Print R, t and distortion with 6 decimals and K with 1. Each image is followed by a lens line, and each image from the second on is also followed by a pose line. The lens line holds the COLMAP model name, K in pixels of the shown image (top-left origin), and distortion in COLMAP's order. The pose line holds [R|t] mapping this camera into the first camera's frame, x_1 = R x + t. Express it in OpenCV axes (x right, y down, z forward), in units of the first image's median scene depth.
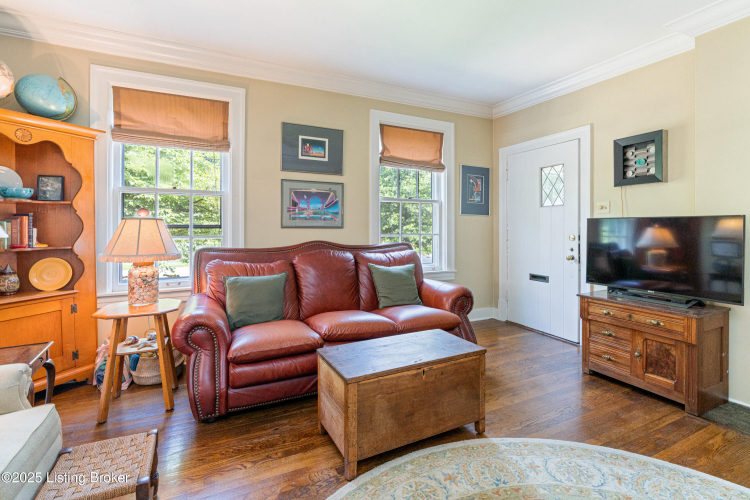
lens RADIAL K [[339.0, 0, 376.1], [0, 339.0, 229.4], [0, 0, 1]] dist [0.000207, 0.000290]
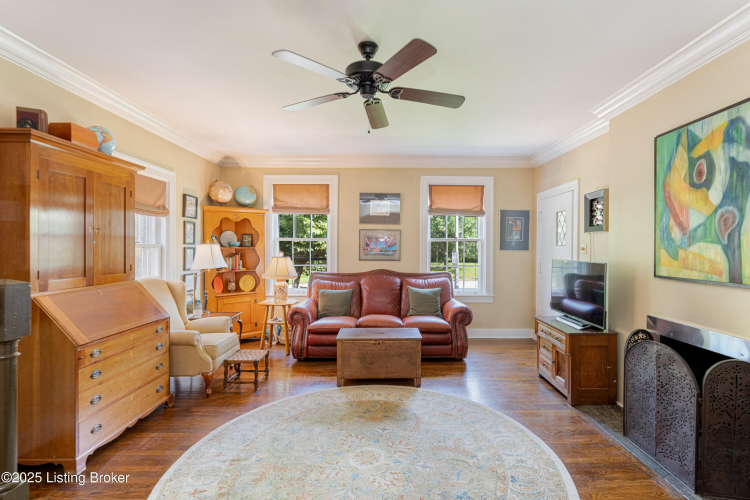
lens RADIAL K [[360.0, 0, 395.4], [0, 360.0, 251.0], [0, 0, 1]] dist [0.000637, 0.000032]
pose [[0.898643, 0.006551, -0.438632, 0.669010], [-0.004131, 0.999971, 0.006471, -0.066833], [0.438661, -0.004003, 0.898644, -0.467105]]
